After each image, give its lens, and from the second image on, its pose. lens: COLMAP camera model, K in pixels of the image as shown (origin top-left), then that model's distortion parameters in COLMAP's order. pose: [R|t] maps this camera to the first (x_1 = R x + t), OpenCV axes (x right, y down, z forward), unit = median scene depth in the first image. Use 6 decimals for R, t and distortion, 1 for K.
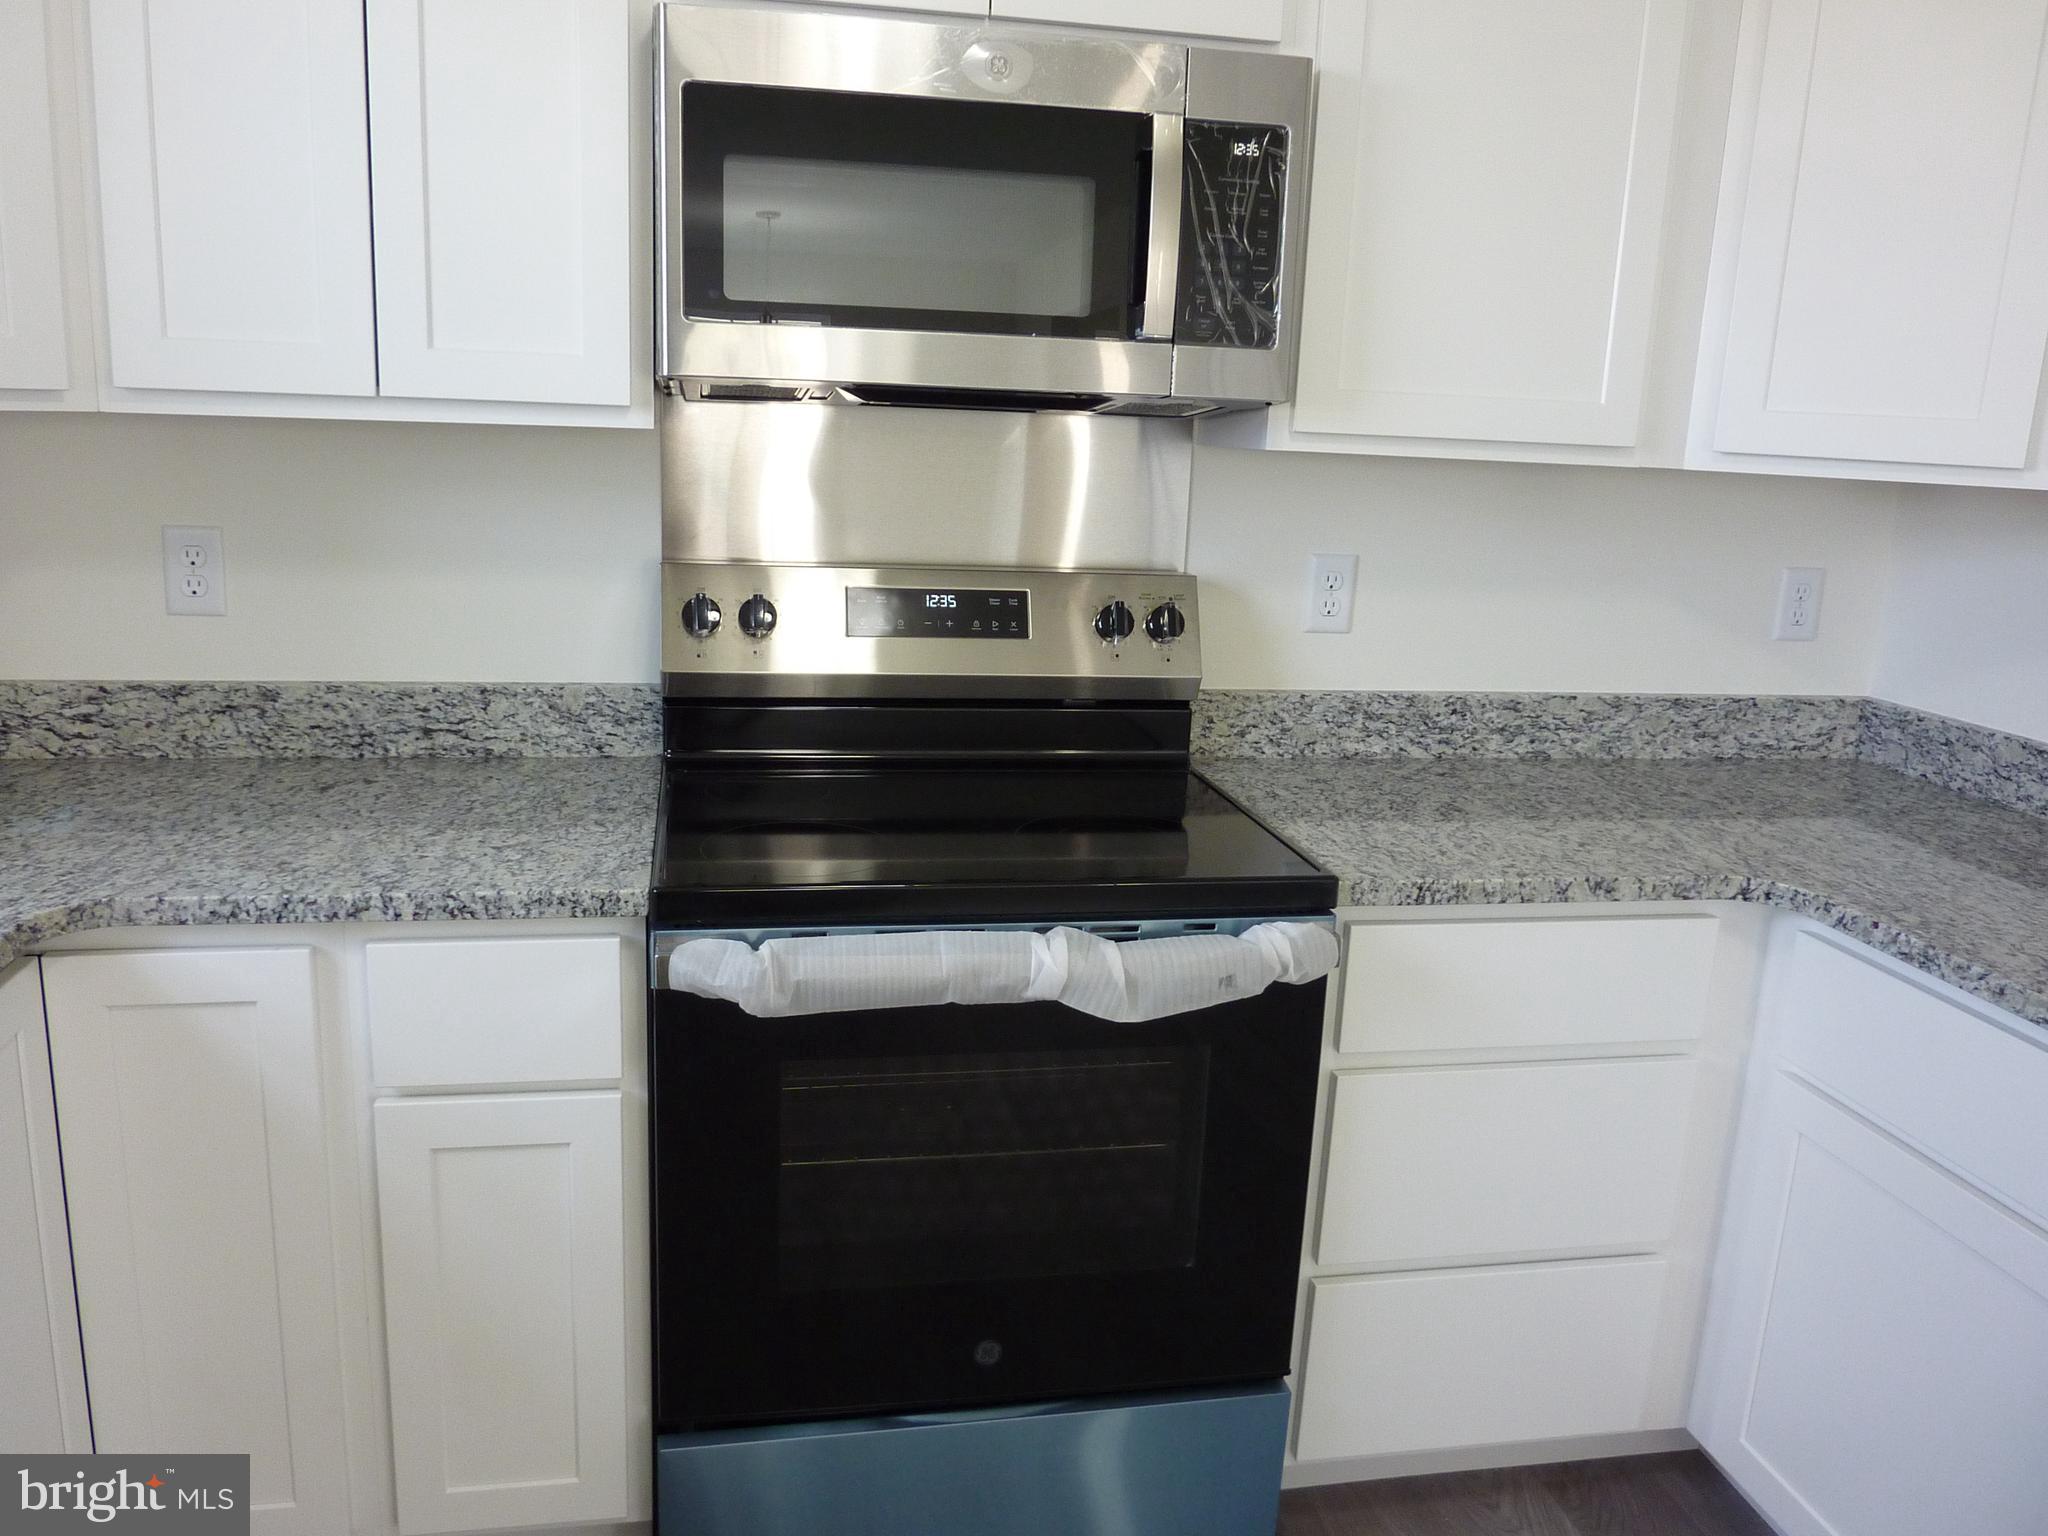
lens RADIAL K [[1550.7, 0, 1024.0], [0, 1550.7, 768.0], [0, 0, 1]] dist [-0.031593, -0.001148]
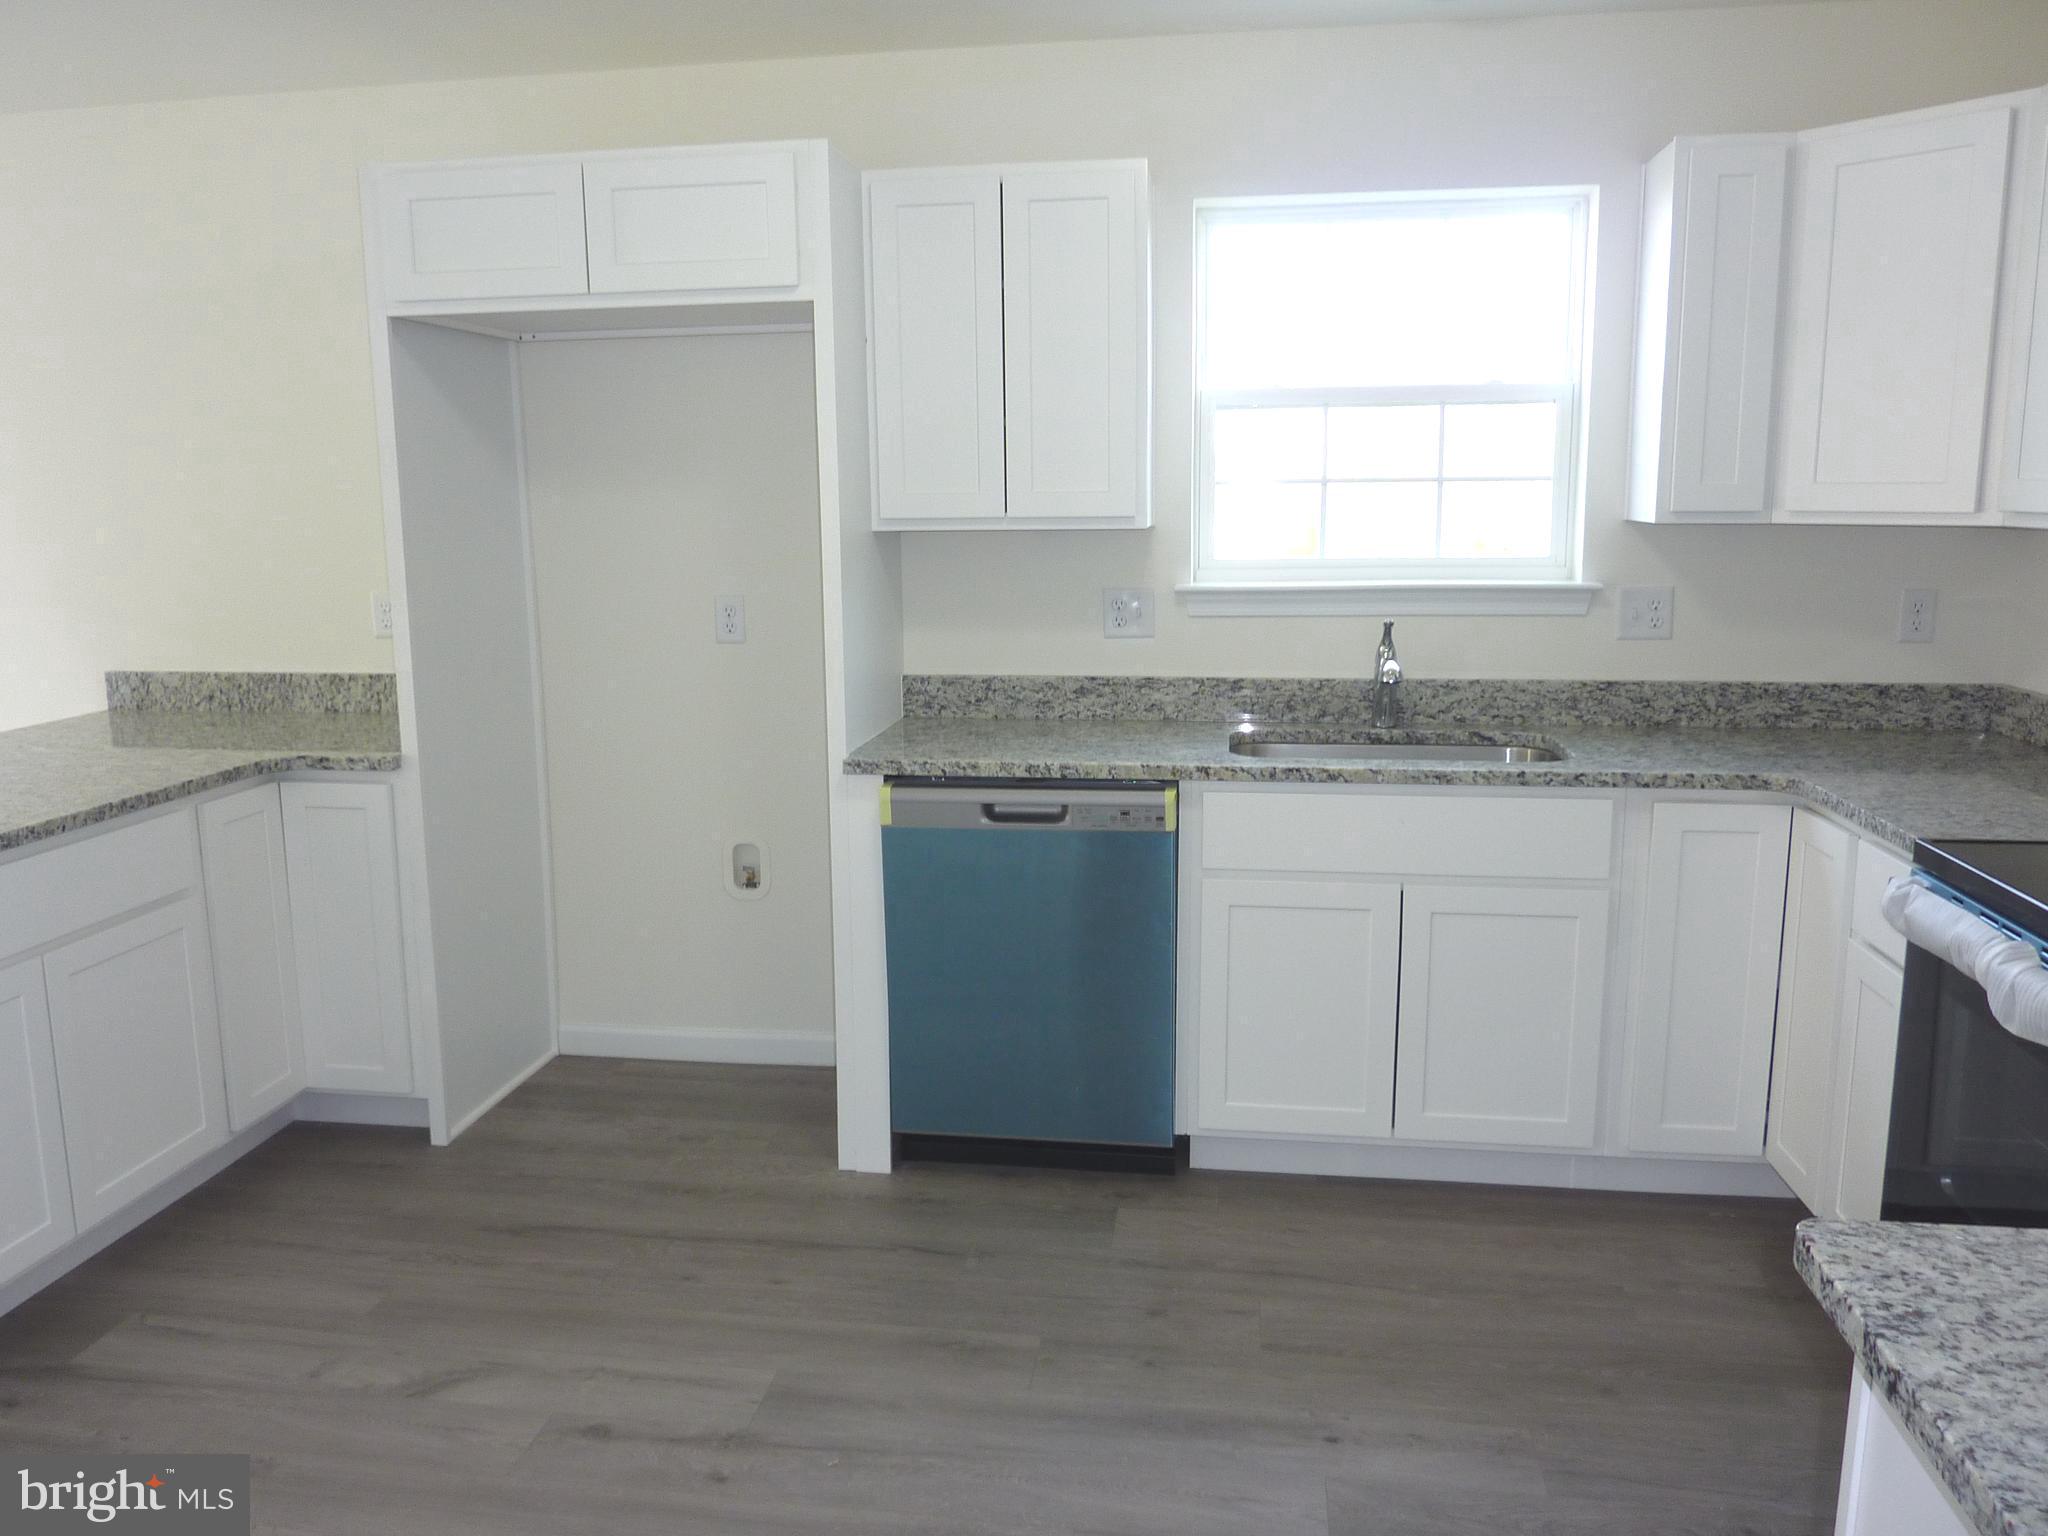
lens RADIAL K [[1550.7, 0, 1024.0], [0, 1550.7, 768.0], [0, 0, 1]] dist [-0.031593, -0.001148]
pose [[-0.323307, 0.124552, -0.938062, 1.050606], [-0.215432, 0.955582, 0.201128, -0.074293], [0.921445, 0.267114, -0.282114, 0.457912]]
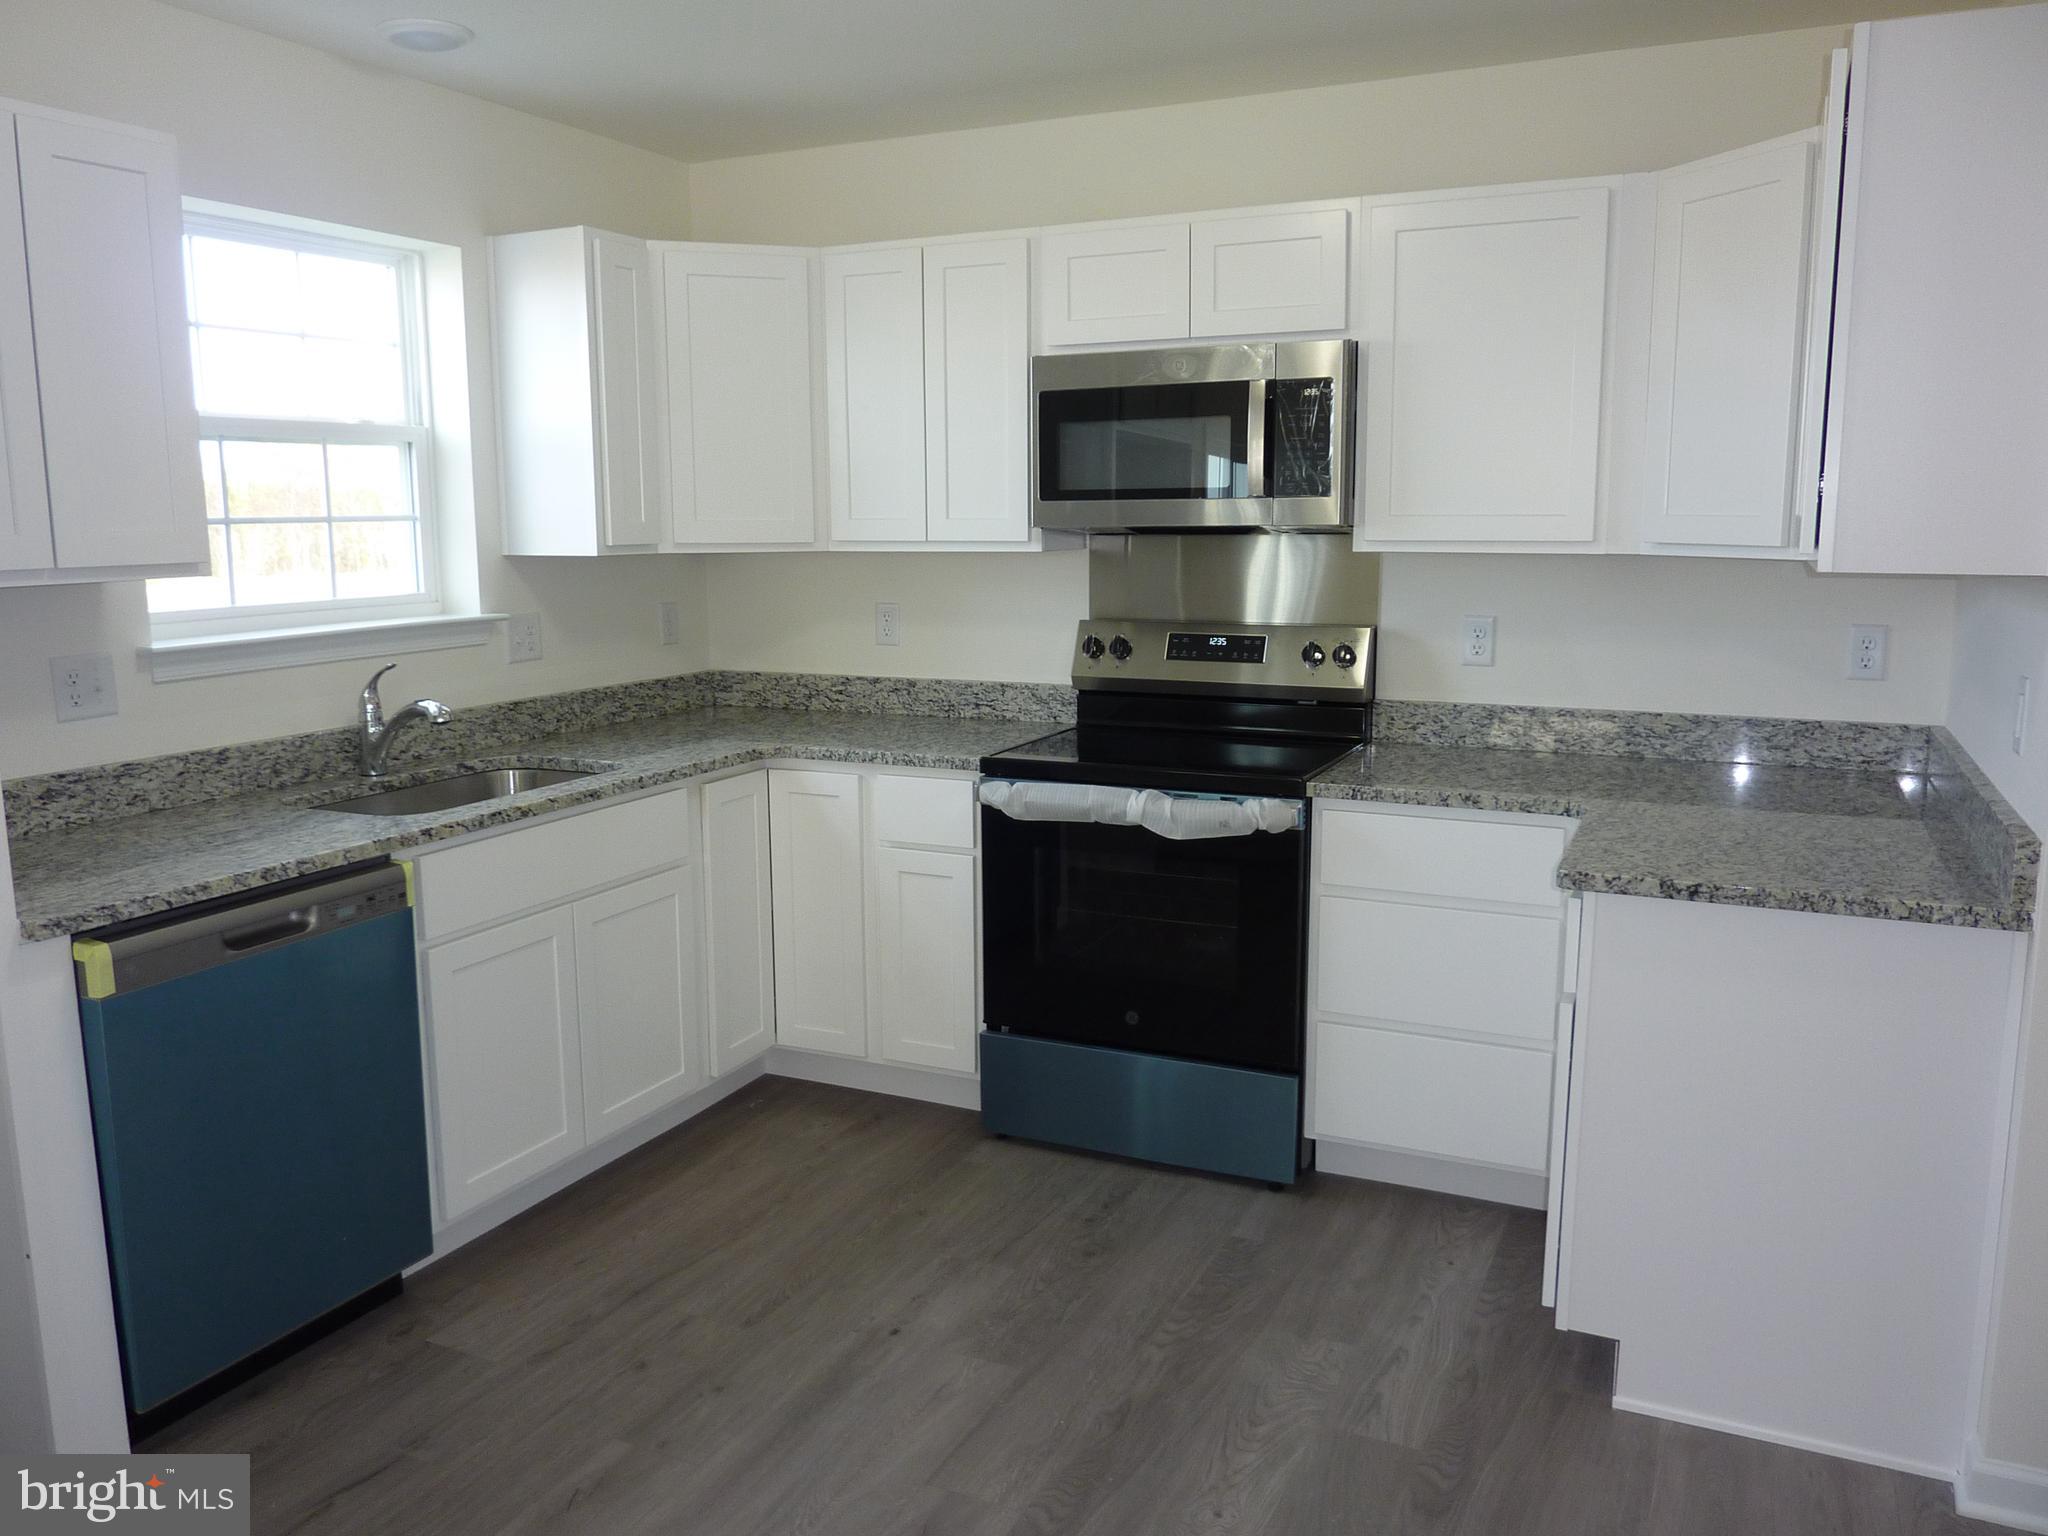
lens RADIAL K [[1506.5, 0, 1024.0], [0, 1506.5, 768.0], [0, 0, 1]] dist [-0.055952, -0.003663]
pose [[0.808005, 0.048198, -0.587201, 0.805138], [-0.090171, 0.995023, -0.042406, 0.133565], [0.582234, 0.087213, 0.808330, -0.527210]]
